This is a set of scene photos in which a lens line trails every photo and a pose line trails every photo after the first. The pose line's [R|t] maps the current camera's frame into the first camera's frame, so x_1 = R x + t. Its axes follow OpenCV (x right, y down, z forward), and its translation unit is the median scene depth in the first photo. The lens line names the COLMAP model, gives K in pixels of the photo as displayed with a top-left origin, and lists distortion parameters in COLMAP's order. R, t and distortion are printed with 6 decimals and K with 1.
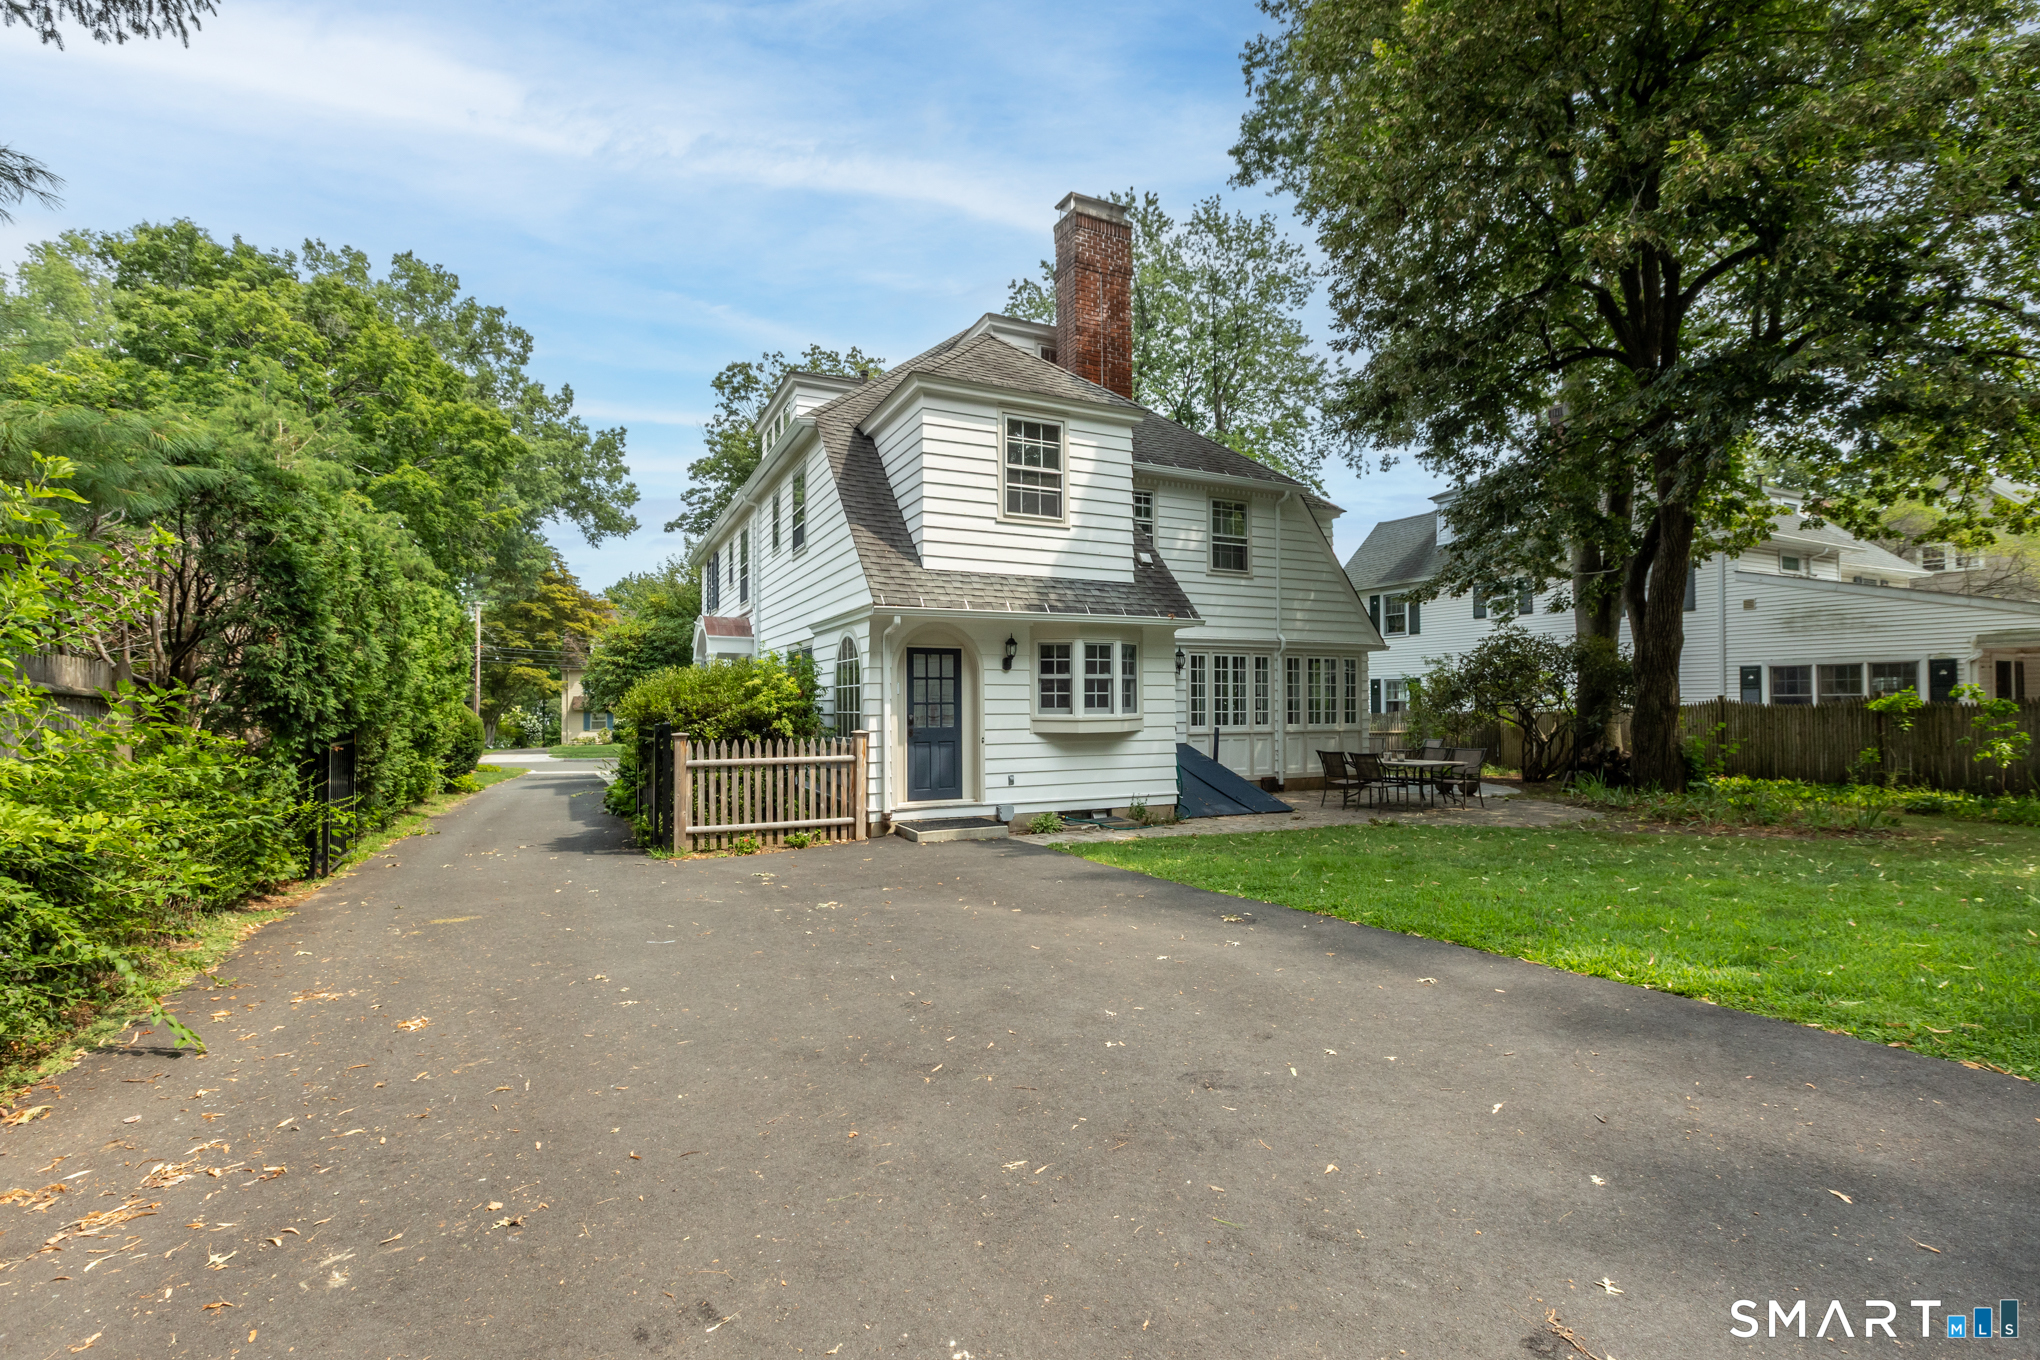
lens RADIAL K [[930.4, 0, 1024.6], [0, 930.4, 691.1], [0, 0, 1]] dist [-0.000181, -0.000029]
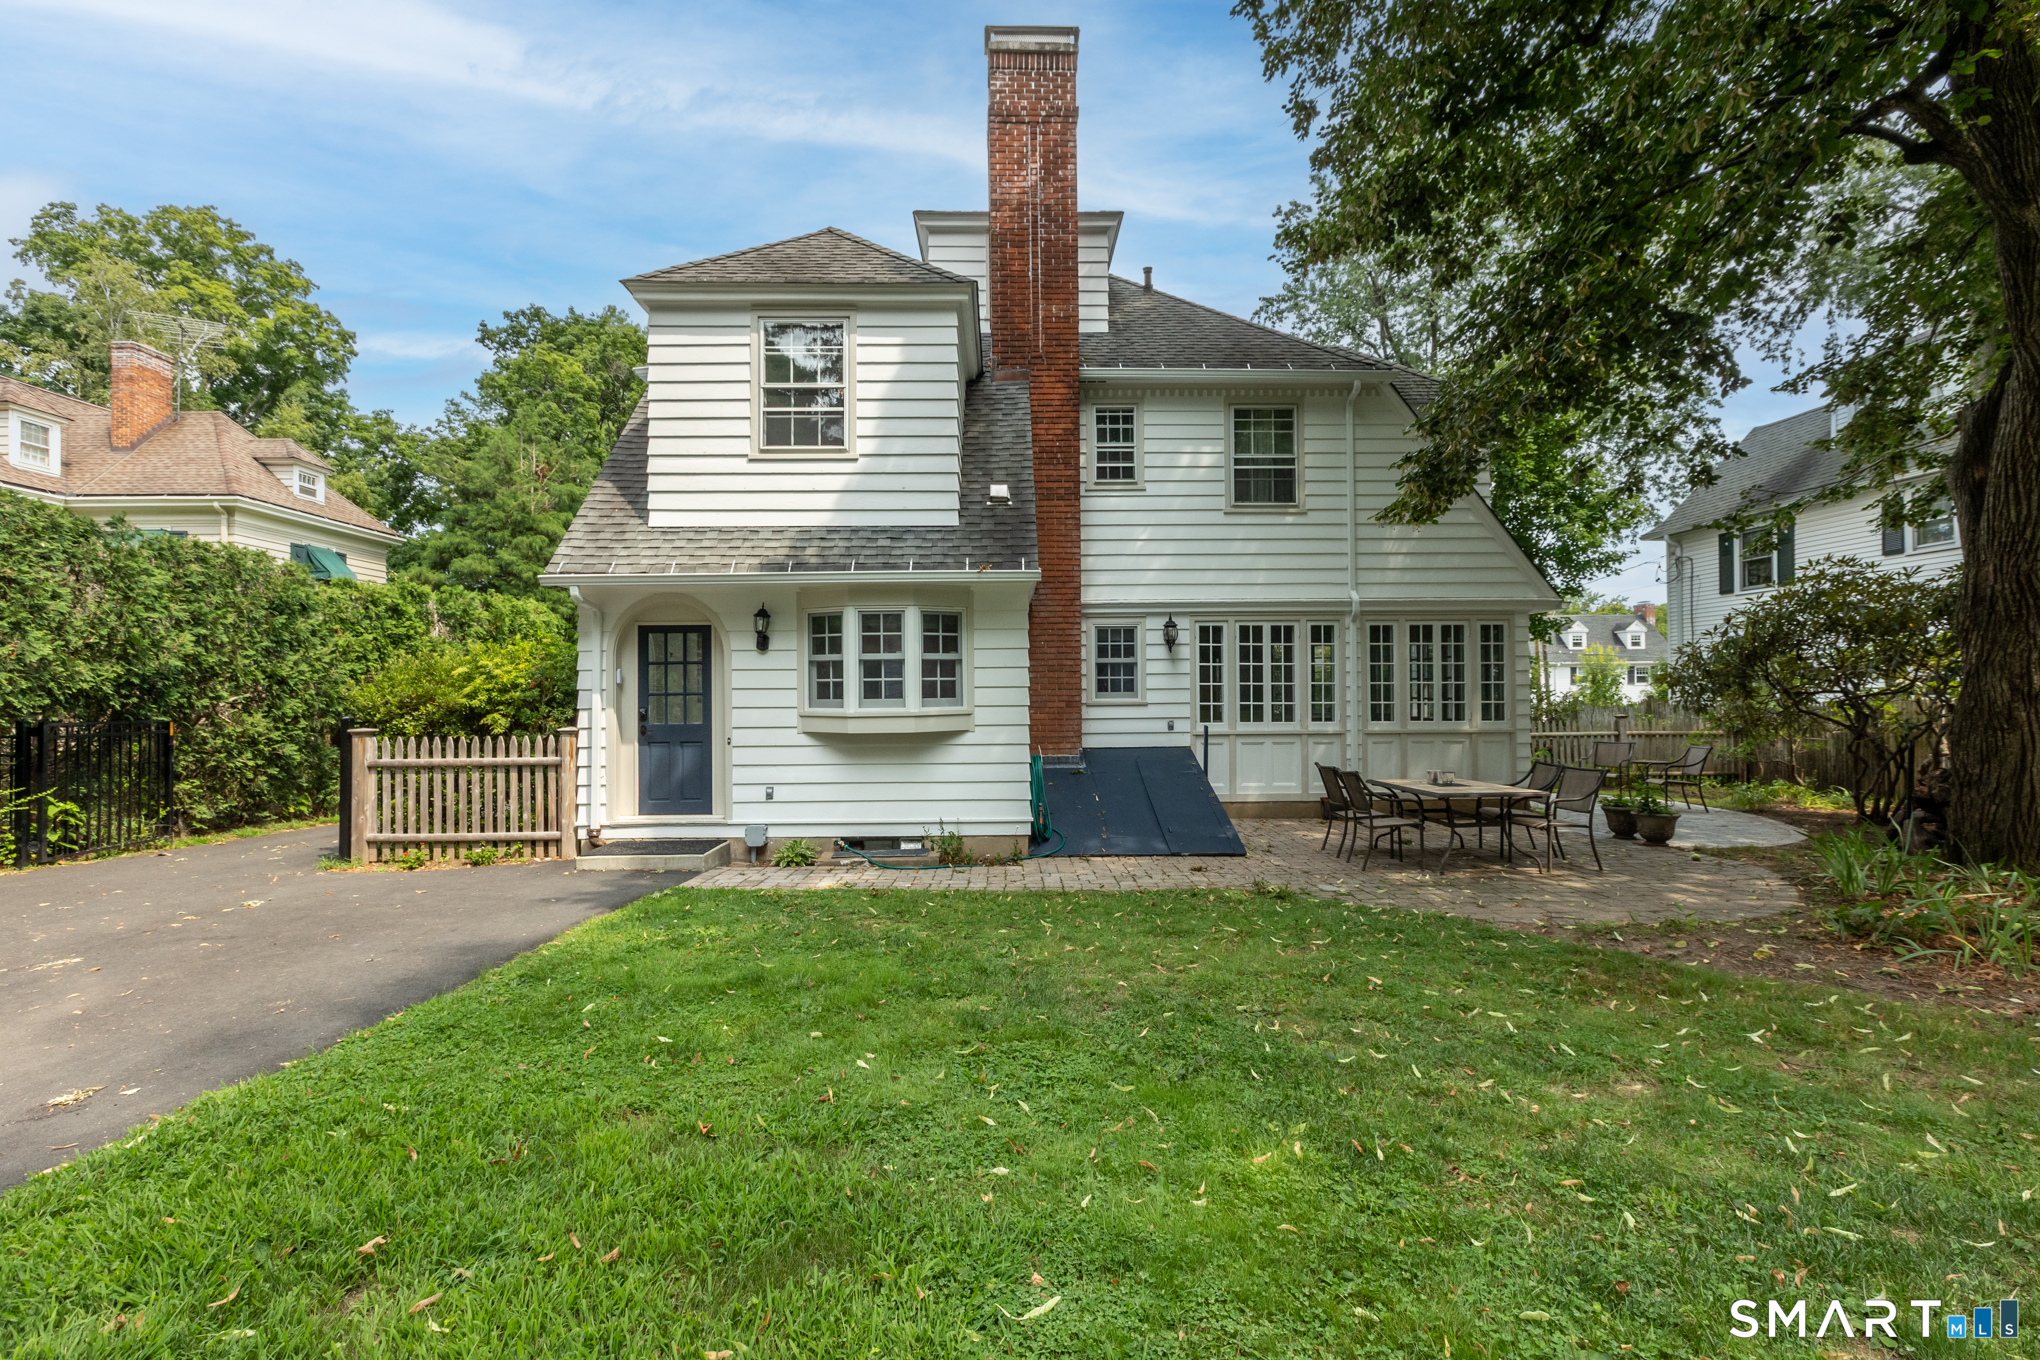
lens RADIAL K [[930.4, 0, 1017.5], [0, 930.4, 684.3], [0, 0, 1]] dist [-0.000181, -0.000029]
pose [[0.904706, -0.007501, -0.425970, 0.492163], [0.009649, 0.999949, 0.002884, 0.005219], [0.425927, -0.006719, 0.904733, 0.386348]]
